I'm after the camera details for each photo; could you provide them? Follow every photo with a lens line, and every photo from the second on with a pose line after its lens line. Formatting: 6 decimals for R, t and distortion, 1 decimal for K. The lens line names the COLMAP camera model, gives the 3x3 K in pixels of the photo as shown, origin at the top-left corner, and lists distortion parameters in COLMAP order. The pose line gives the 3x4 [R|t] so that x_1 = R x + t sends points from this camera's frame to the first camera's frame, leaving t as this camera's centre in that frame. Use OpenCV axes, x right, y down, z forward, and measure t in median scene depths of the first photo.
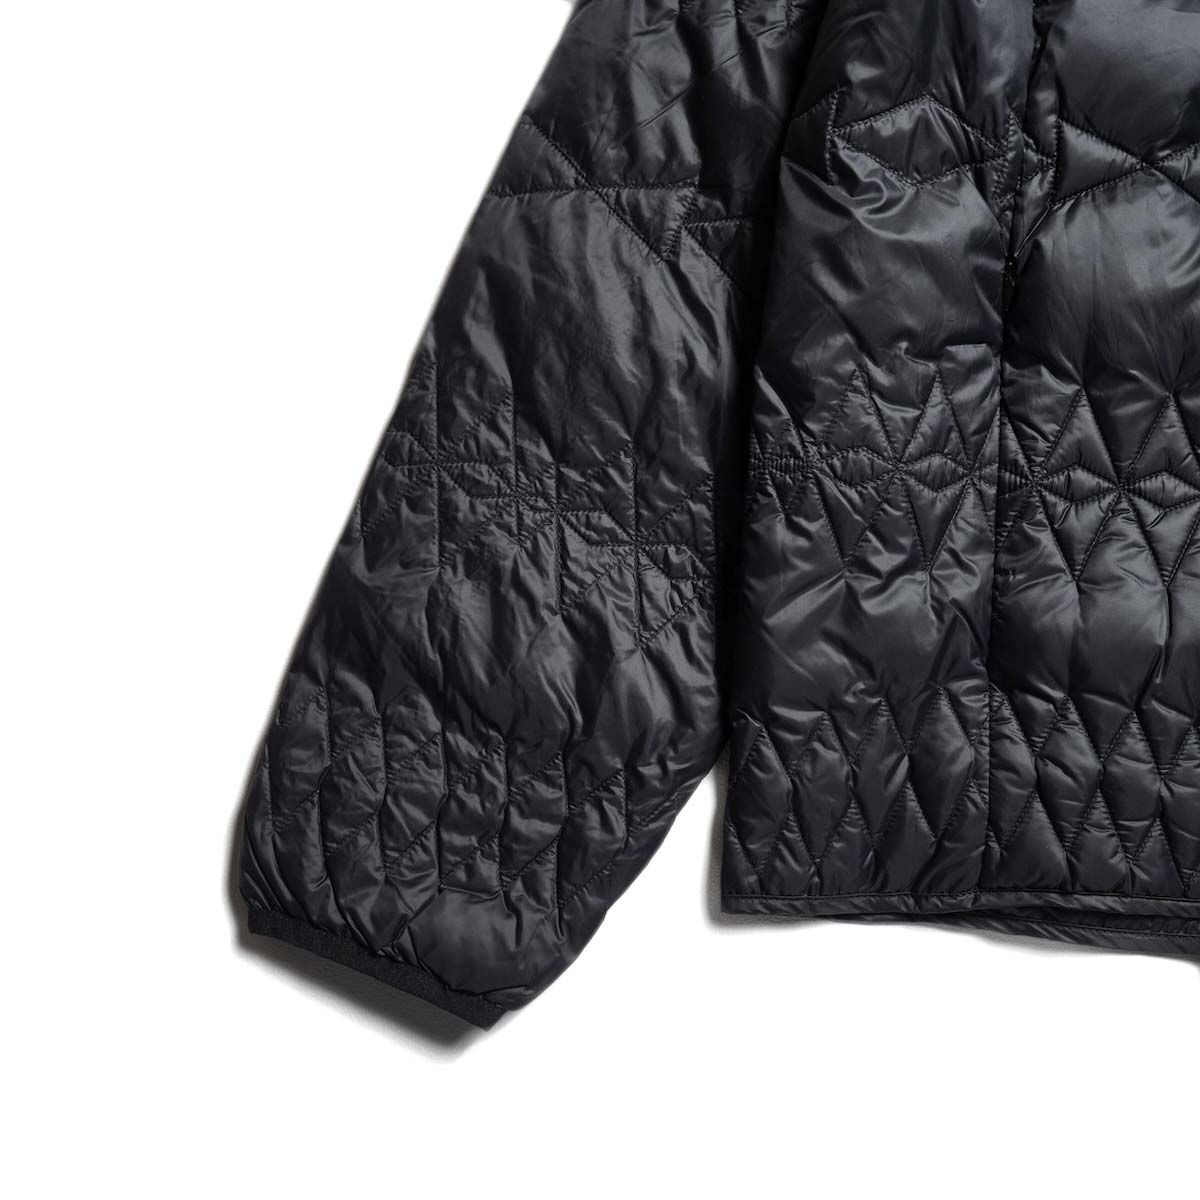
lens RADIAL K [[1607.0, 0, 600.0], [0, 1607.0, 600.0], [0, 0, 1]] dist [0.010757, 0.063713]
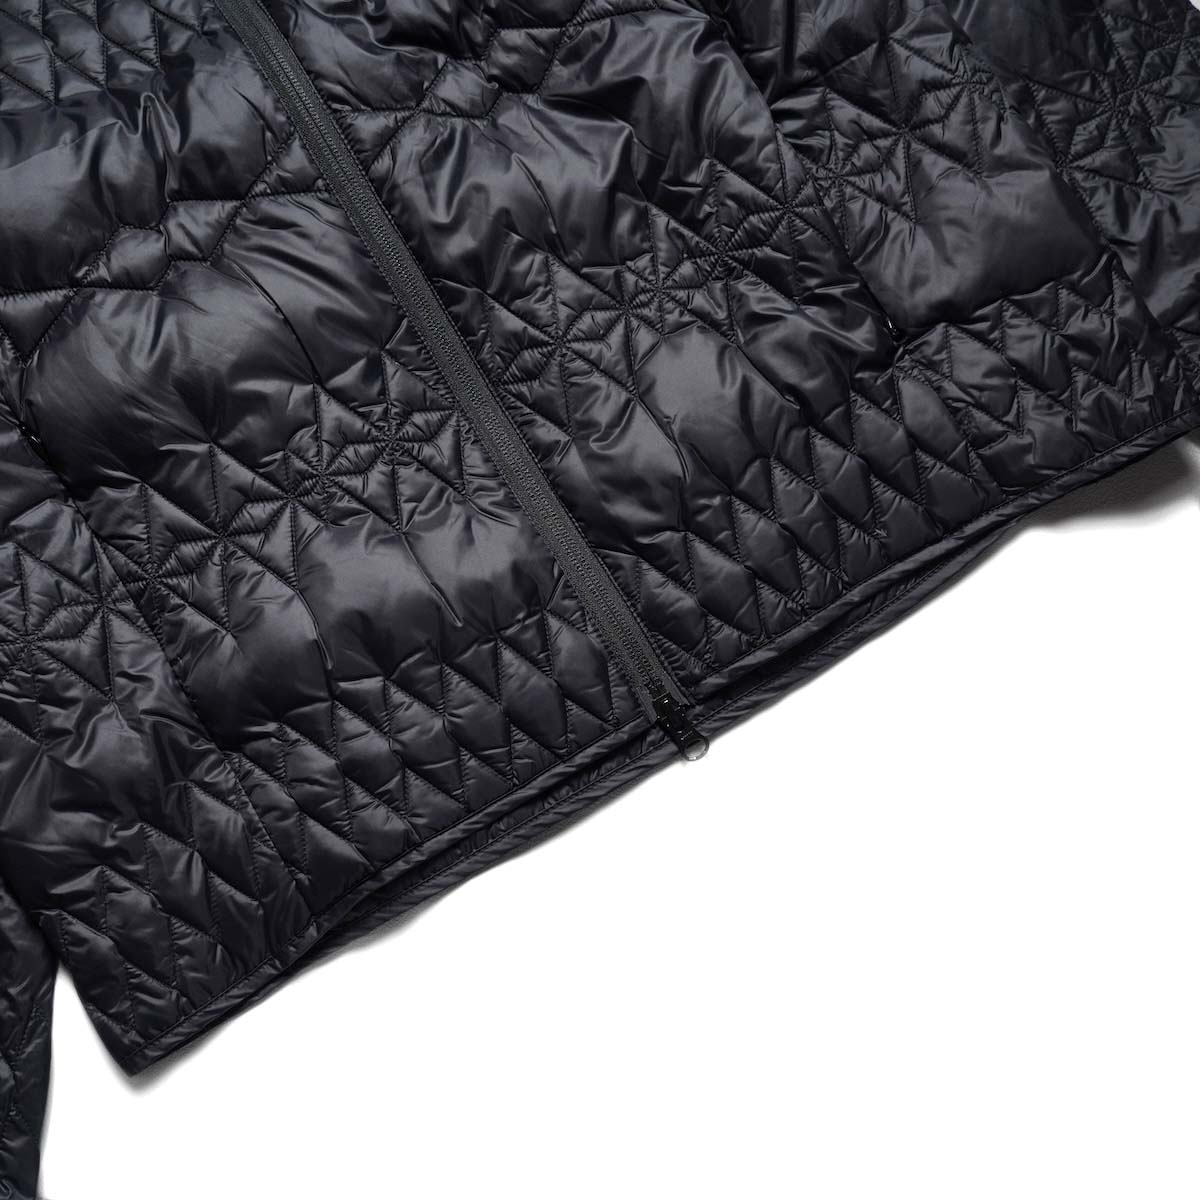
lens RADIAL K [[1607.0, 0, 600.0], [0, 1607.0, 600.0], [0, 0, 1]] dist [0.010757, 0.063713]
pose [[0.816603, -0.570665, 0.086606, 0.417164], [0.575928, 0.815533, -0.056680, 0.176721], [-0.038285, 0.096164, 0.994629, -0.097324]]
